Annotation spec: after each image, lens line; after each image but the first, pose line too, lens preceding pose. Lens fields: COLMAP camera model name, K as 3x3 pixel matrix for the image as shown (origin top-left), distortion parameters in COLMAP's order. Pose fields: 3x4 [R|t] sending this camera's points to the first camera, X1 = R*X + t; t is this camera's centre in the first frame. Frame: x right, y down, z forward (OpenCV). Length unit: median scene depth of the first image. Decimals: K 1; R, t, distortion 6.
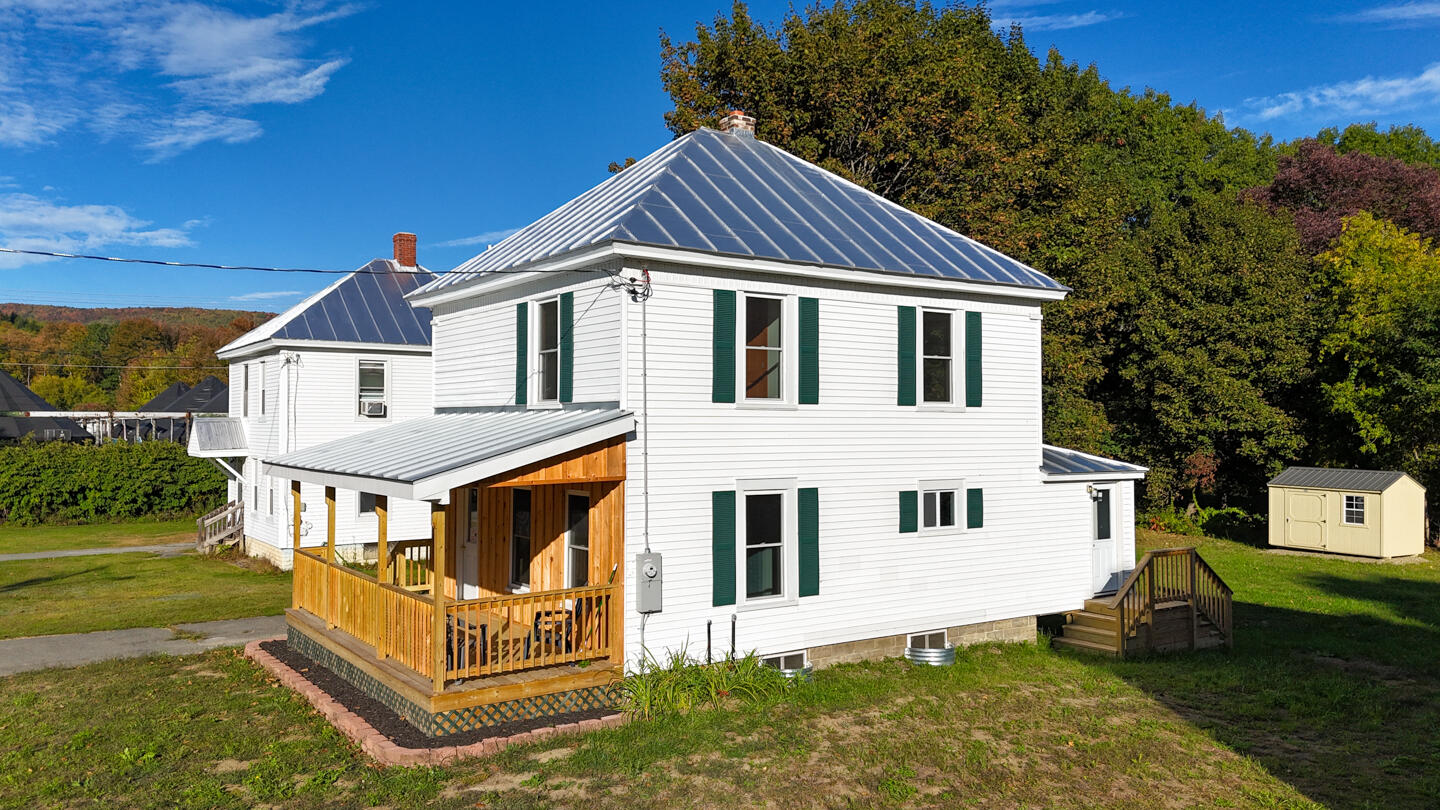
lens RADIAL K [[1071.7, 0, 721.2], [0, 1071.7, 404.4], [0, 0, 1]] dist [0.058636, -0.012281]
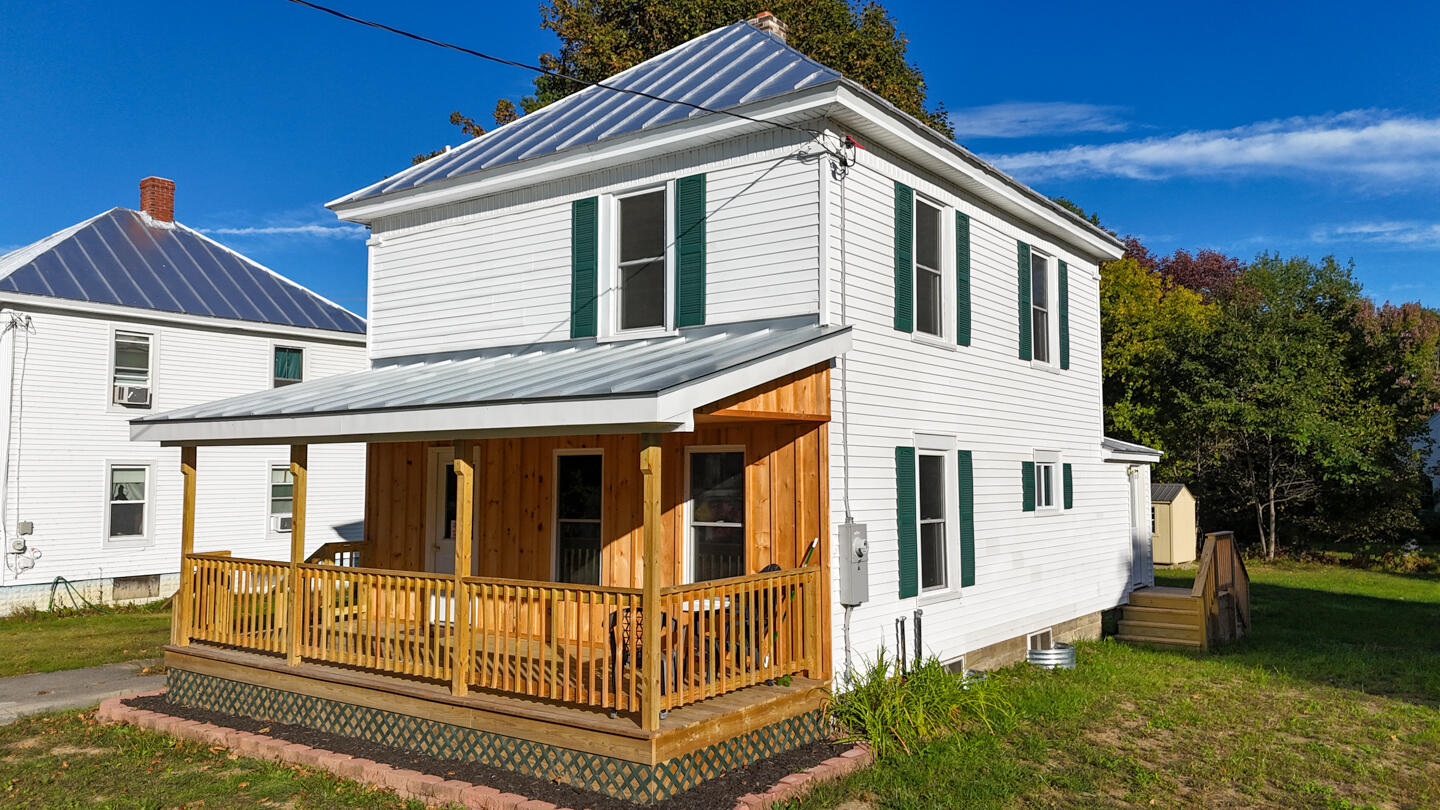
lens RADIAL K [[1071.7, 0, 719.7], [0, 1071.7, 402.6], [0, 0, 1]] dist [0.058636, -0.012281]
pose [[0.947770, 0.021246, 0.318245, -0.344784], [-0.006127, 0.998808, -0.048434, 0.082551], [-0.318895, 0.043955, 0.946770, 0.300554]]
